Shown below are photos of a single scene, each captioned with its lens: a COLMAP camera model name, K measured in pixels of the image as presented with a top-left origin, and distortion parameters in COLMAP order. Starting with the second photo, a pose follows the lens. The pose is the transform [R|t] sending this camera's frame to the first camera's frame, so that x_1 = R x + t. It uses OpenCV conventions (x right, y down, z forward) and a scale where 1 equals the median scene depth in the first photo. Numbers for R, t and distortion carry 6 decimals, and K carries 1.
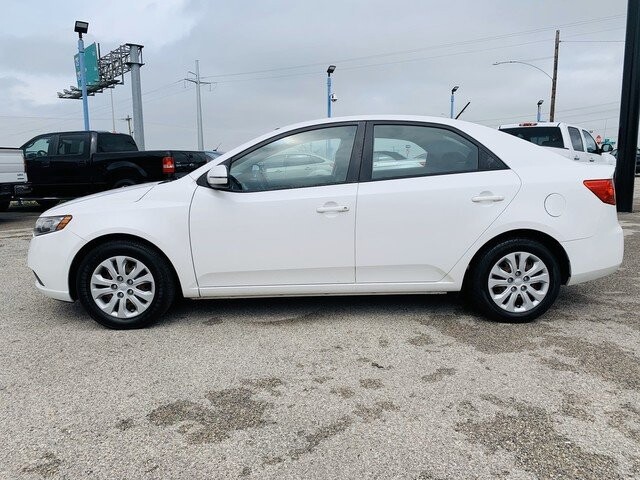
lens RADIAL K [[497.5, 0, 320.0], [0, 497.5, 240.0], [0, 0, 1]] dist [-0.001994, -0.004340]
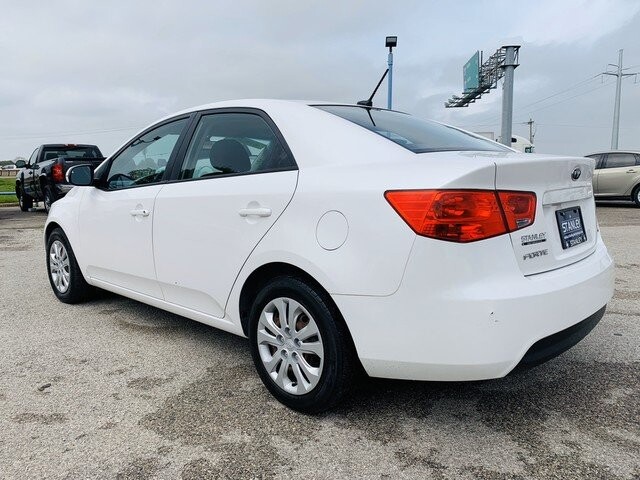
lens RADIAL K [[497.5, 0, 320.0], [0, 497.5, 240.0], [0, 0, 1]] dist [-0.001994, -0.004340]
pose [[0.697042, 0.095860, -0.710593, 0.858946], [-0.102269, 0.994182, 0.033797, -0.073774], [0.709699, 0.049114, 0.702791, 0.571163]]
